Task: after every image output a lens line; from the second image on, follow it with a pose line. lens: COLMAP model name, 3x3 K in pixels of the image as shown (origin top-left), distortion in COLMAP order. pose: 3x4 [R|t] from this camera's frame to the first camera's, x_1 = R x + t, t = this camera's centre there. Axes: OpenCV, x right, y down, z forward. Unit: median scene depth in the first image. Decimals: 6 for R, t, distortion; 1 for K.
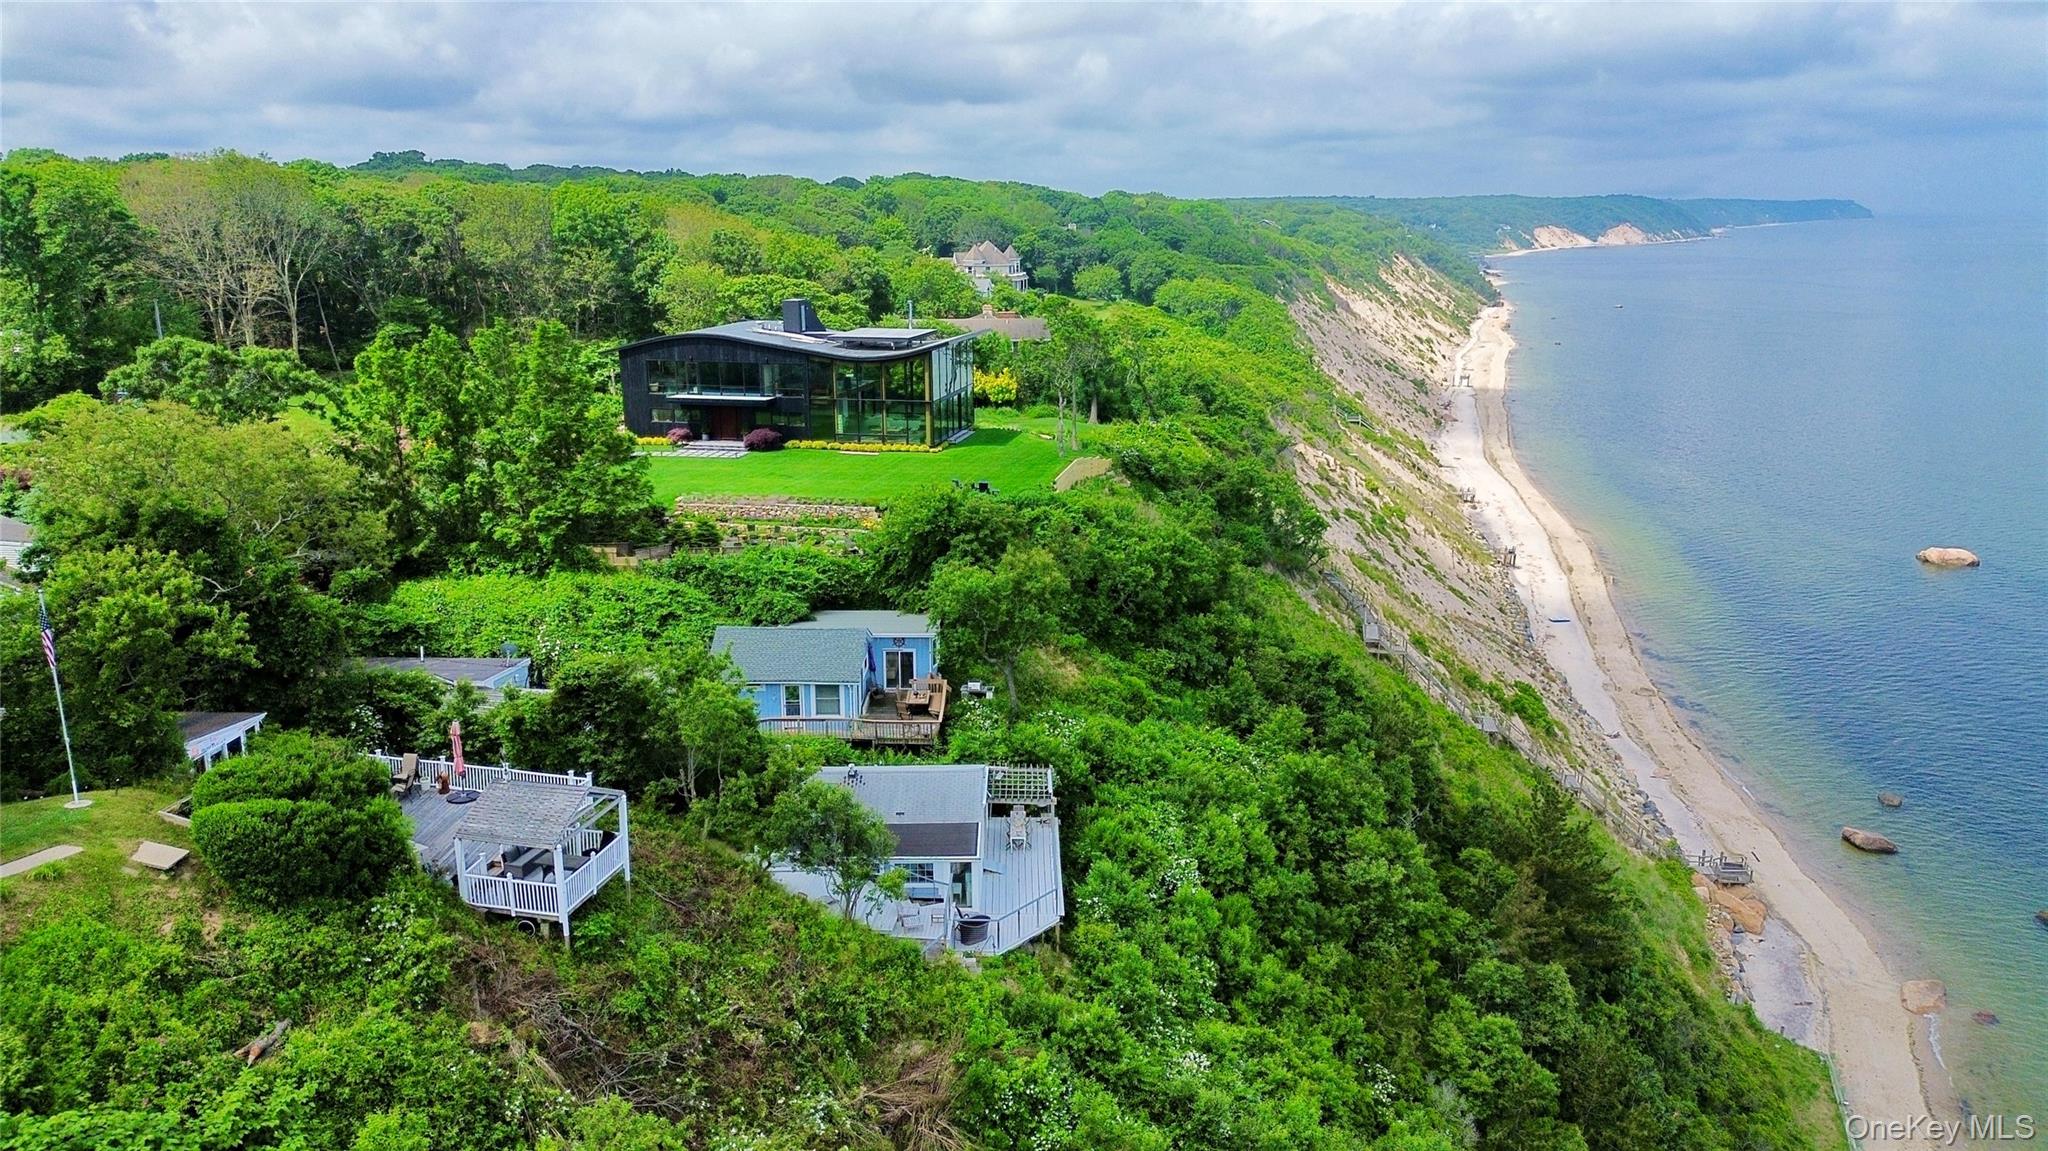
lens RADIAL K [[1440.1, 0, 1022.3], [0, 1440.1, 566.5], [0, 0, 1]] dist [0.066657, -0.064729]
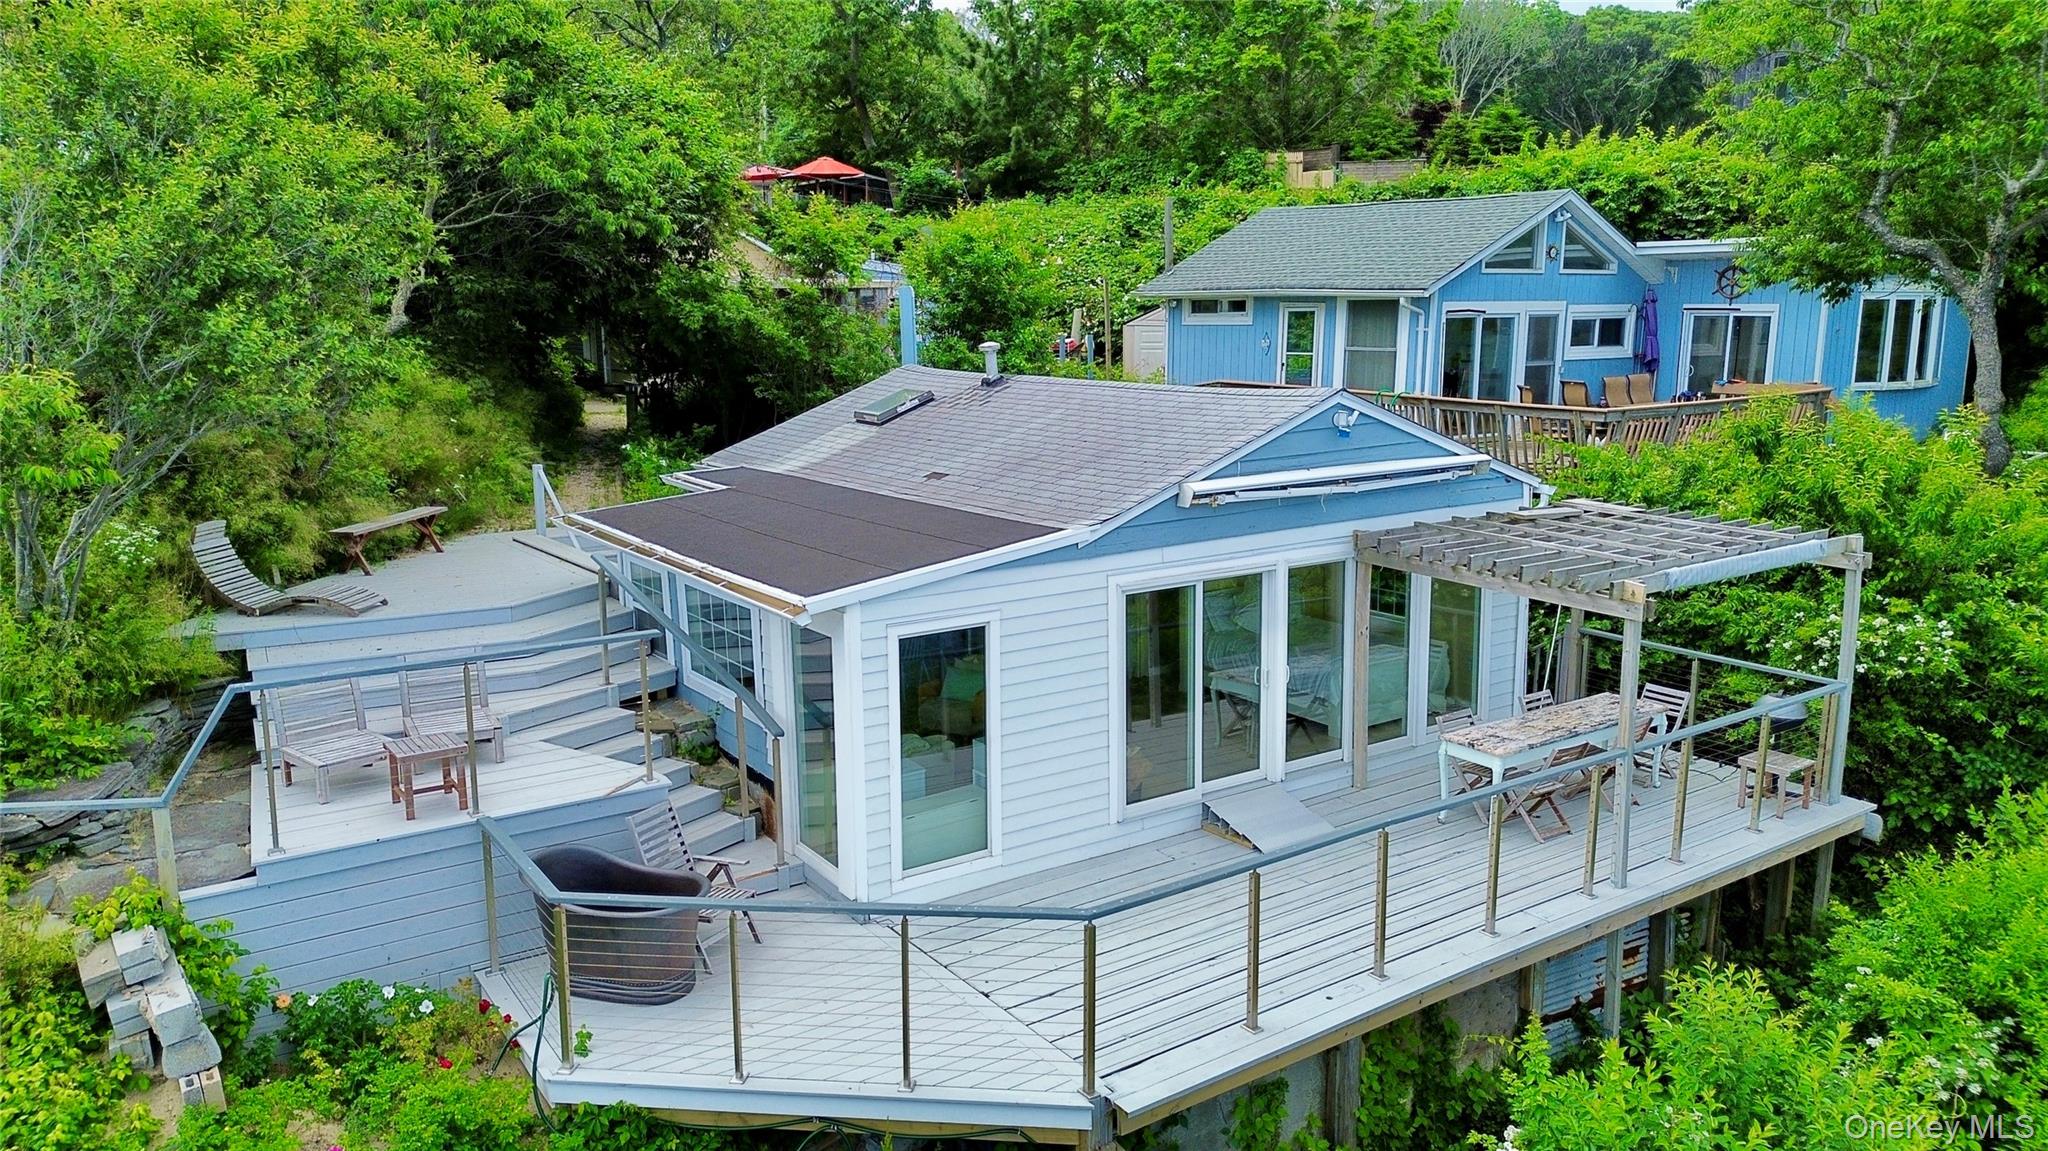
lens RADIAL K [[1440.1, 0, 1034.3], [0, 1440.1, 580.7], [0, 0, 1]] dist [0.066657, -0.064729]
pose [[0.579188, 0.155456, -0.800234, 0.071766], [-0.191699, 0.980094, 0.051650, 0.092091], [0.792334, 0.123489, 0.597459, 0.458519]]
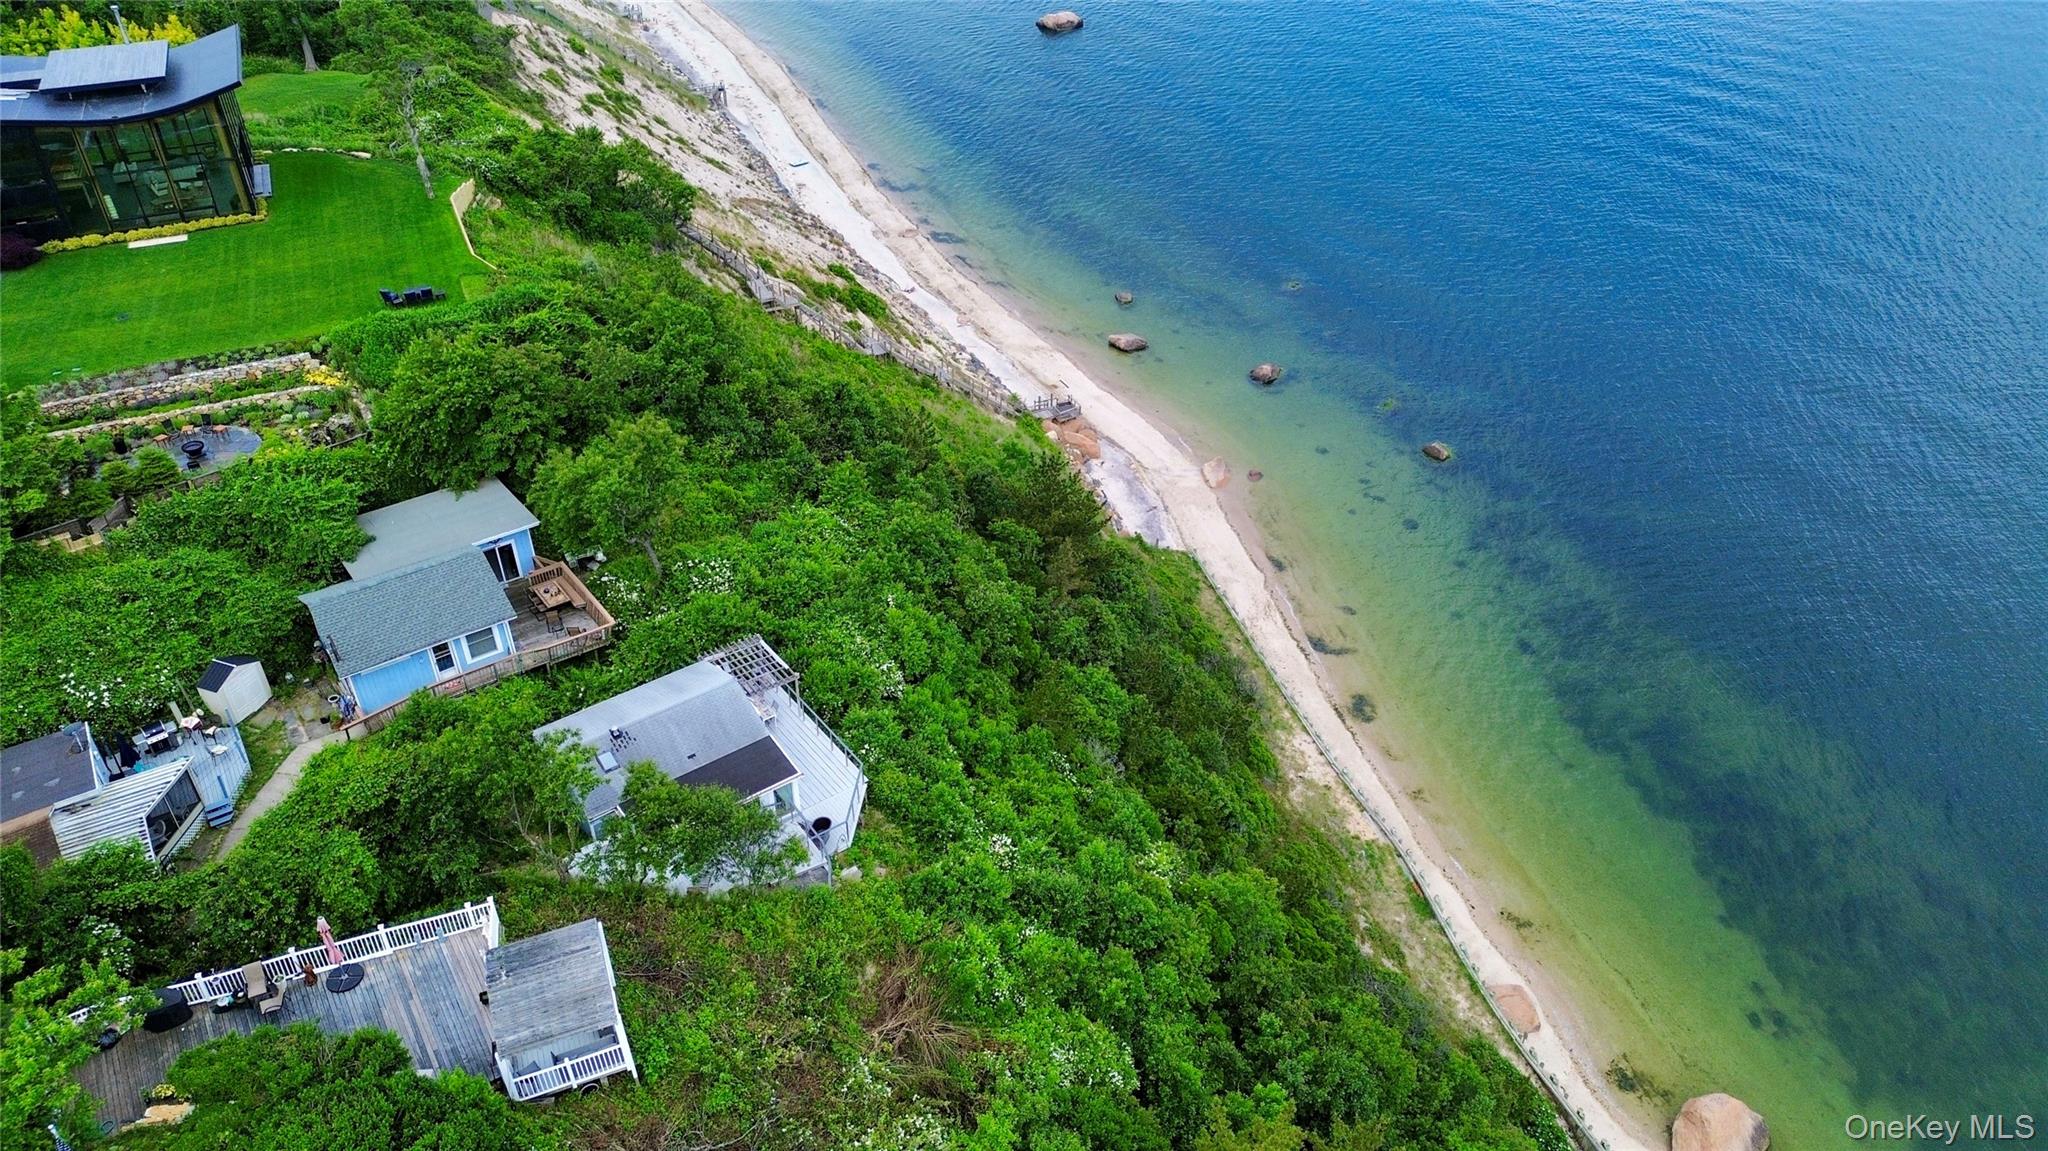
lens RADIAL K [[1440.1, 0, 1023.1], [0, 1440.1, 572.3], [0, 0, 1]] dist [0.066657, -0.064729]
pose [[0.805343, -0.344659, 0.482321, -0.183086], [0.143057, 0.902565, 0.406092, -0.175183], [-0.575289, -0.258044, 0.776180, 0.053475]]
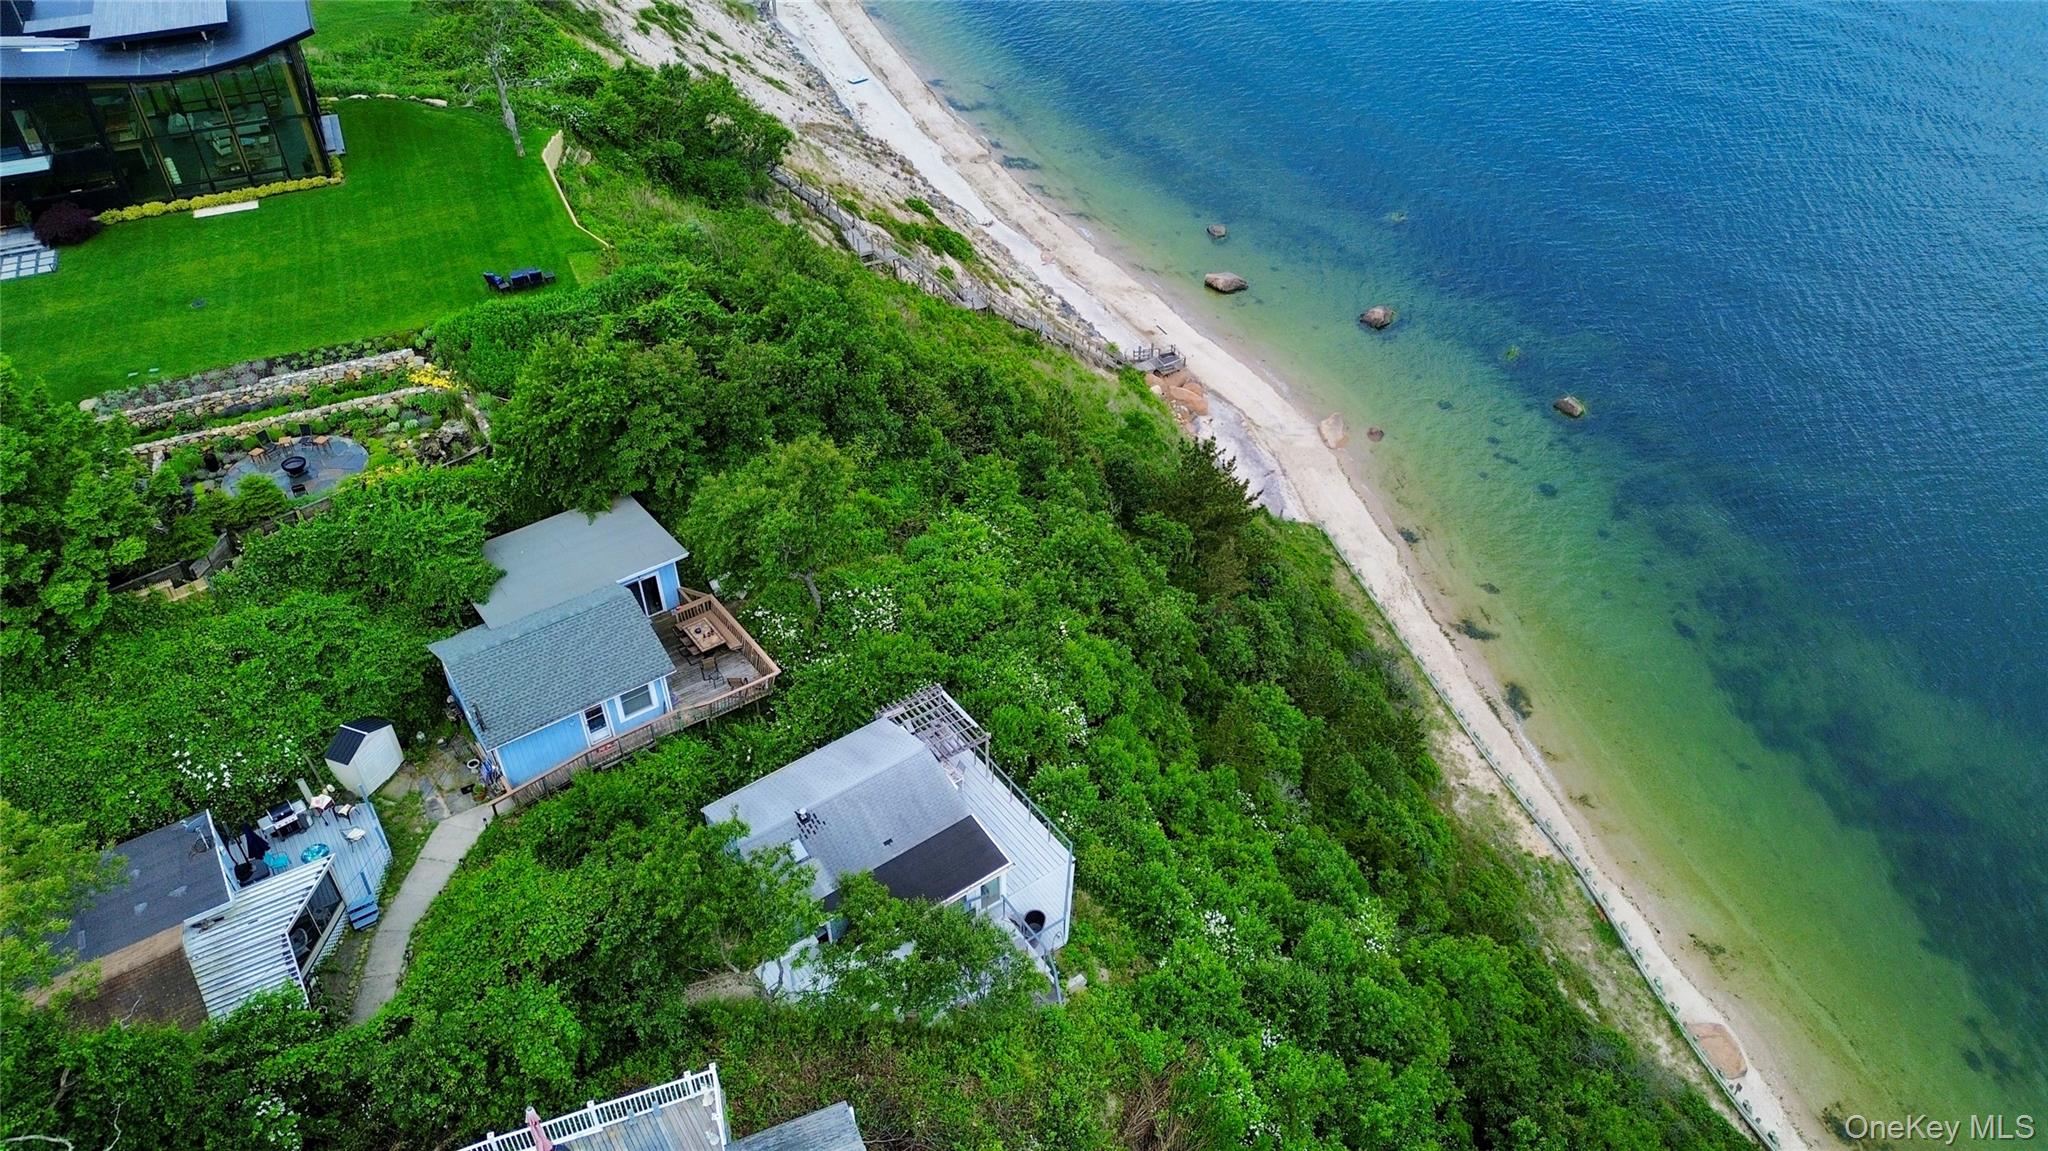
lens RADIAL K [[1440.1, 0, 1025.1], [0, 1440.1, 568.7], [0, 0, 1]] dist [0.066657, -0.064729]
pose [[0.807898, -0.375678, 0.454056, -0.191591], [0.144696, 0.873338, 0.465129, -0.205282], [-0.571283, -0.310076, 0.759926, 0.167819]]
